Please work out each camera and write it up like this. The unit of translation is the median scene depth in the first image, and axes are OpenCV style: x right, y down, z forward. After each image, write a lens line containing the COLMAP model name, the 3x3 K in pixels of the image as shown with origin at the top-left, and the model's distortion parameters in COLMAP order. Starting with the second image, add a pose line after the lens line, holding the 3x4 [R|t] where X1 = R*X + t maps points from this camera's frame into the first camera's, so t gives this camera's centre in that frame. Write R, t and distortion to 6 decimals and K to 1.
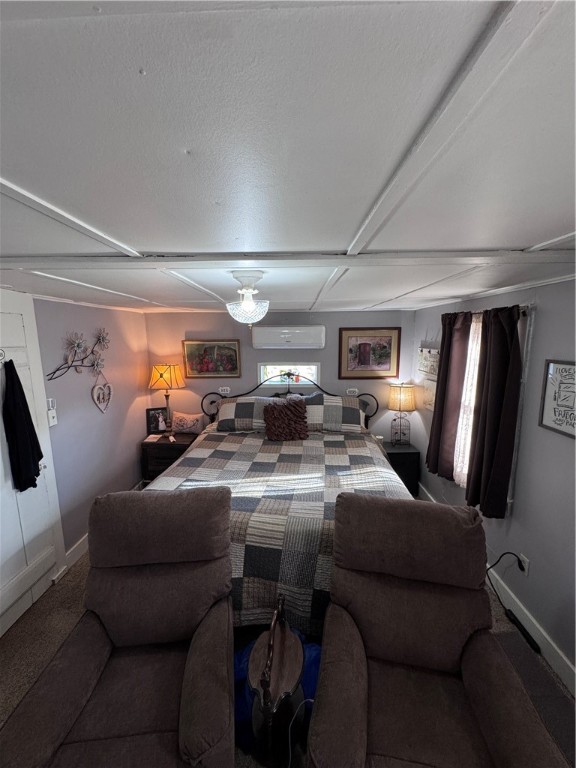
lens RADIAL K [[312.1, 0, 290.7], [0, 312.1, 386.2], [0, 0, 1]] dist [-0.004989, 0.000839]
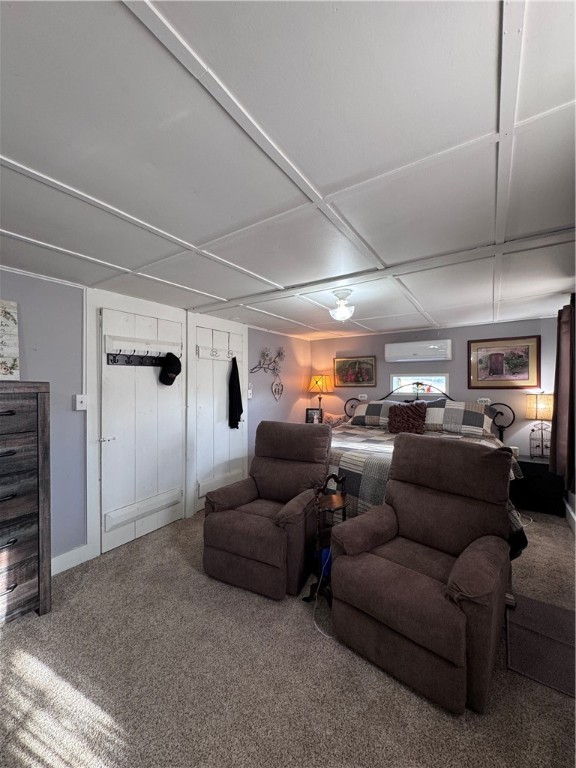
lens RADIAL K [[312.1, 0, 285.5], [0, 312.1, 386.6], [0, 0, 1]] dist [-0.004989, 0.000839]
pose [[0.836632, 0.008660, -0.547697, 0.241800], [-0.089995, 0.988461, -0.121843, 0.174448], [0.540322, 0.151228, 0.827758, -0.231961]]
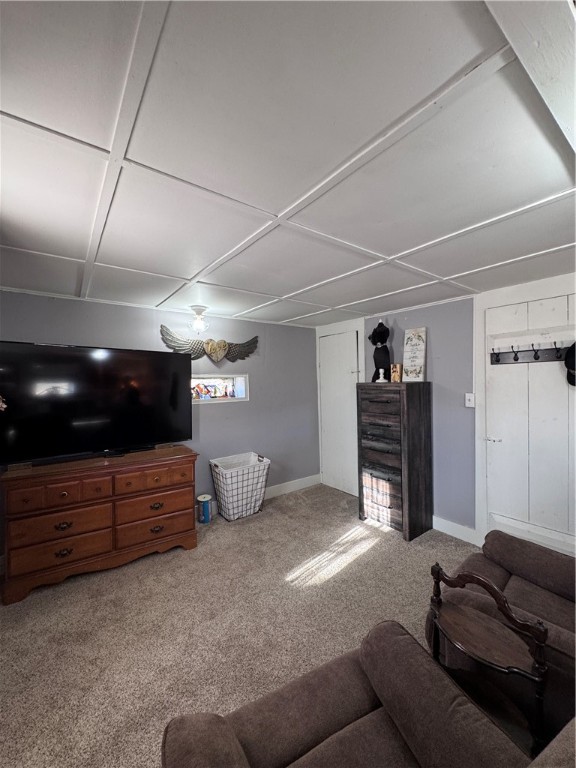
lens RADIAL K [[312.1, 0, 292.8], [0, 312.1, 389.0], [0, 0, 1]] dist [-0.004989, 0.000839]
pose [[-0.797086, 0.028723, -0.603182, 0.303439], [-0.083881, 0.983918, 0.157700, 0.050349], [0.598011, 0.176296, -0.781858, 0.451410]]
